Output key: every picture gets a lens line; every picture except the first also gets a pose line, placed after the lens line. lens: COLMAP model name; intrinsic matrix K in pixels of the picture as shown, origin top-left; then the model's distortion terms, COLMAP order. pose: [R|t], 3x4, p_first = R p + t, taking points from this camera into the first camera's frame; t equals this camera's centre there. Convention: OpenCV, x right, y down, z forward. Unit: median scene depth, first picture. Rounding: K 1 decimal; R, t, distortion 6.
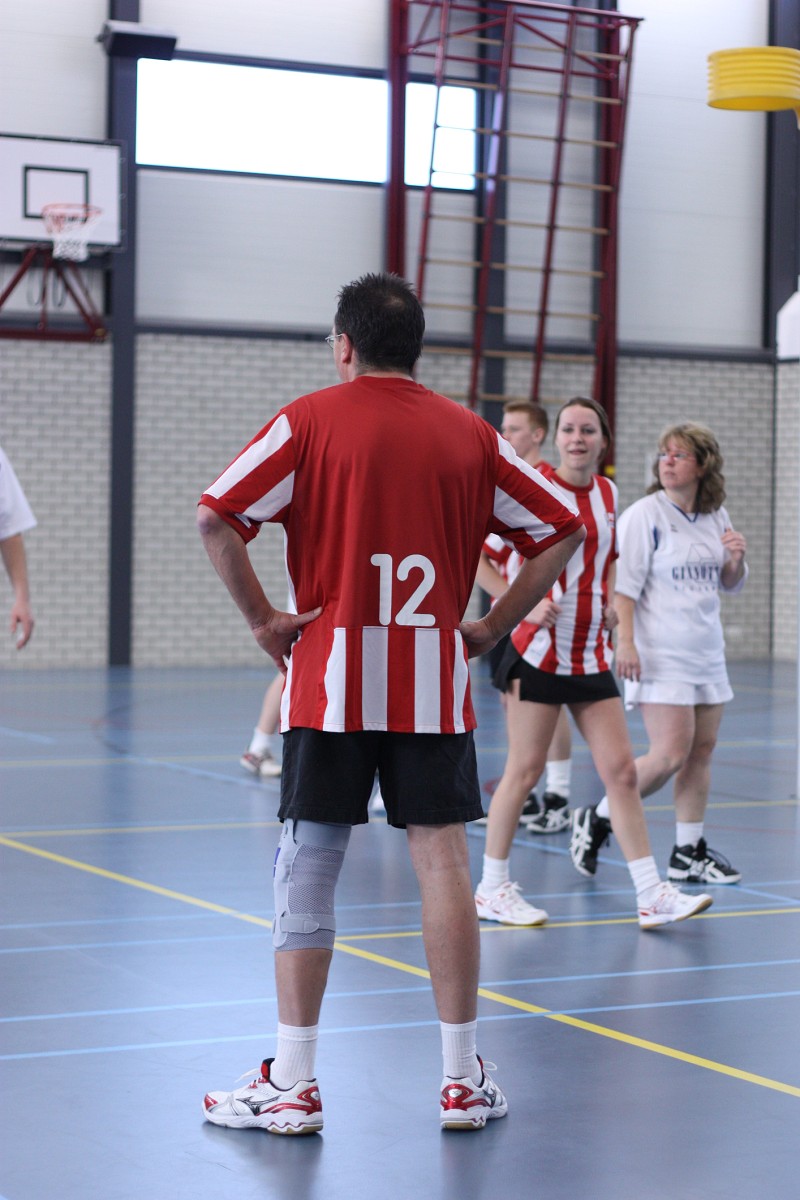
lens RADIAL K [[2796.3, 0, 399.9], [0, 2796.3, 601.3], [0, 0, 1]] dist [-0.096093, 0.000000]
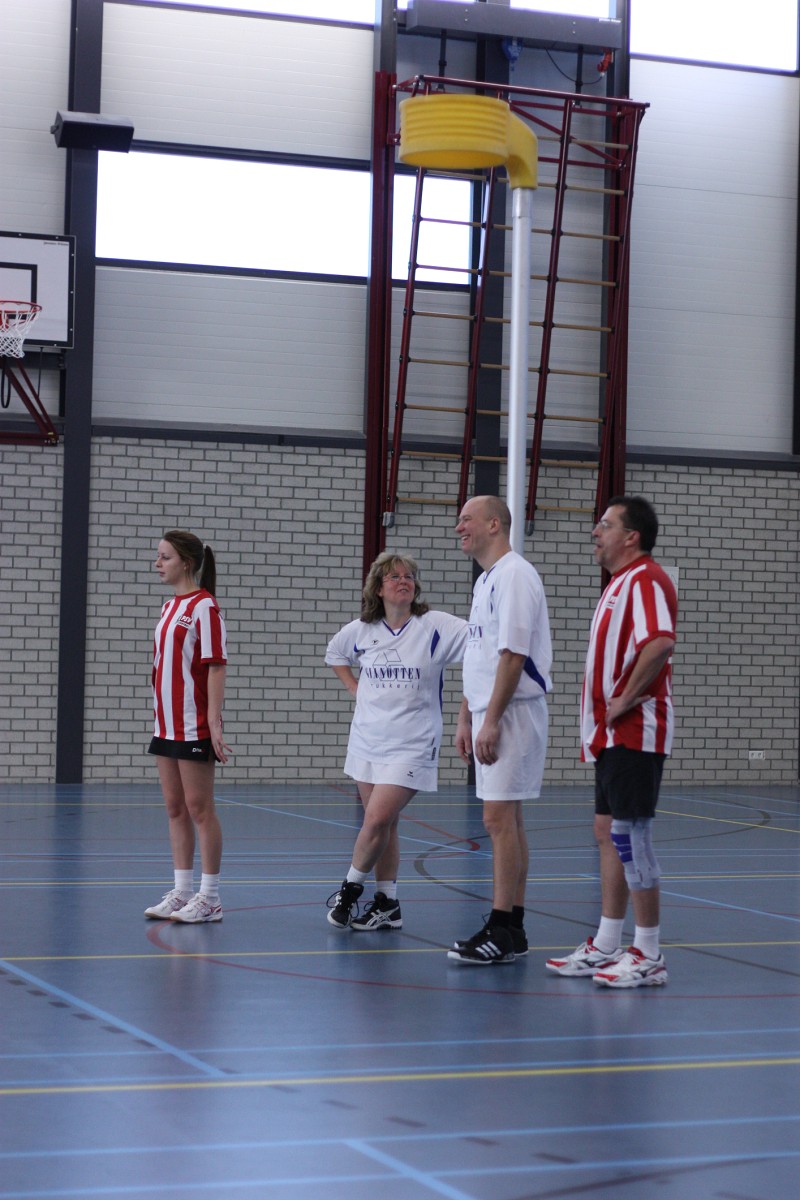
lens RADIAL K [[2796.3, 0, 398.1], [0, 2796.3, 599.6], [0, 0, 1]] dist [-0.096093, 0.000000]
pose [[0.994022, 0.007483, -0.108923, 0.113049], [-0.012211, 0.999009, -0.042802, 0.000033], [0.108494, 0.043876, 0.993128, 0.061787]]
